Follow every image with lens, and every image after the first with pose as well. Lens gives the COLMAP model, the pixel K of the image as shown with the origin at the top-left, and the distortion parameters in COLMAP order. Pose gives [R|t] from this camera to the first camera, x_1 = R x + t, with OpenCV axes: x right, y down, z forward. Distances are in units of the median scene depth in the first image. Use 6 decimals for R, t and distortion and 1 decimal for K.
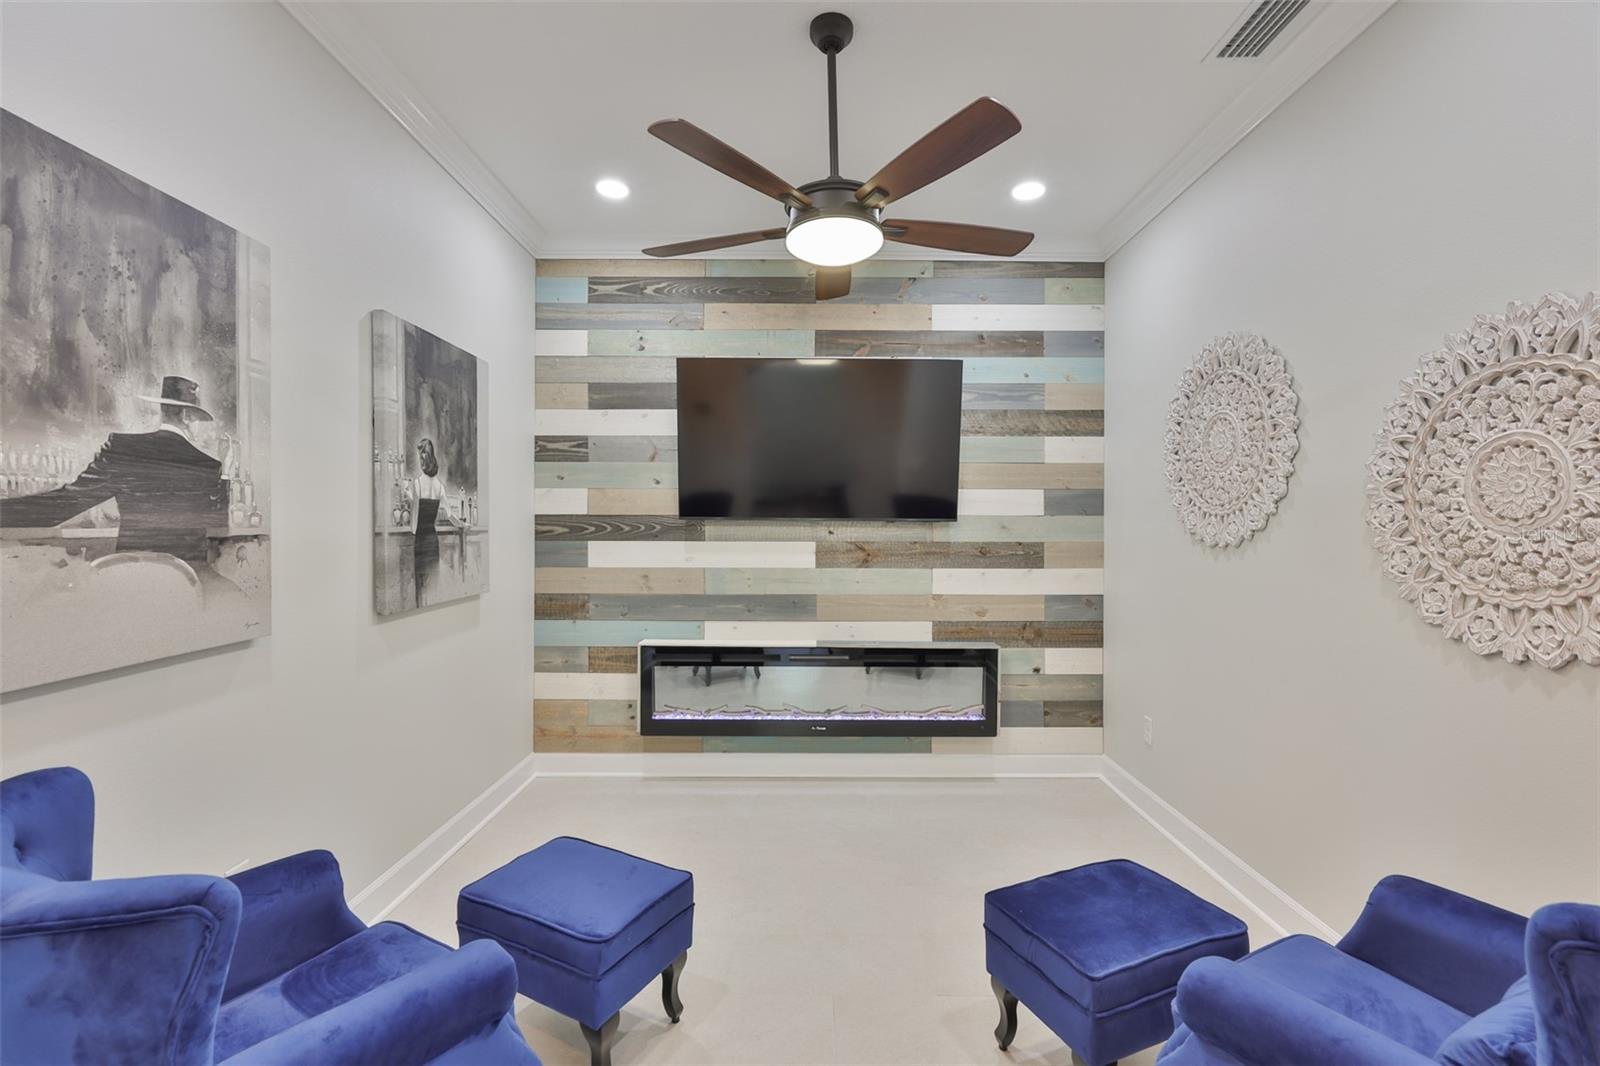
lens RADIAL K [[673.7, 0, 775.8], [0, 673.7, 527.9], [0, 0, 1]] dist [-0.004582, 0.000845]
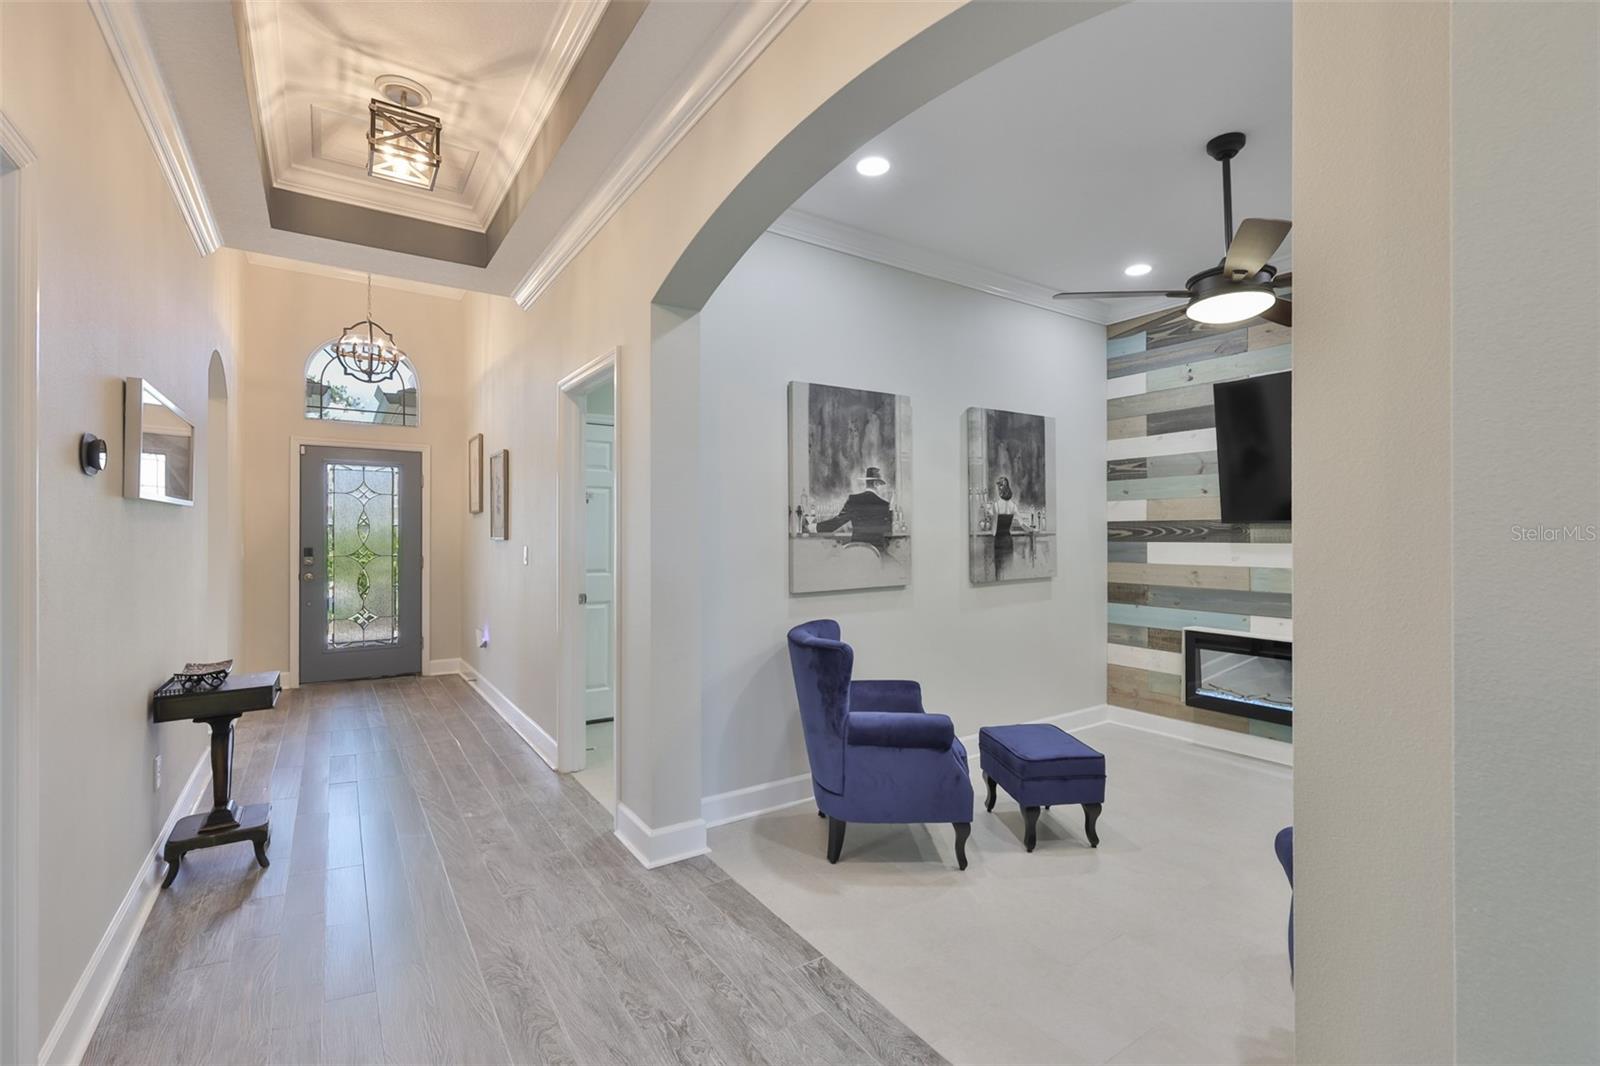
lens RADIAL K [[673.7, 0, 803.9], [0, 673.7, 535.9], [0, 0, 1]] dist [-0.004582, 0.000845]
pose [[0.562863, -0.002943, -0.826545, 0.520388], [0.005247, 0.999986, 0.000012, 0.006154], [0.826534, -0.004344, 0.562871, -0.293113]]
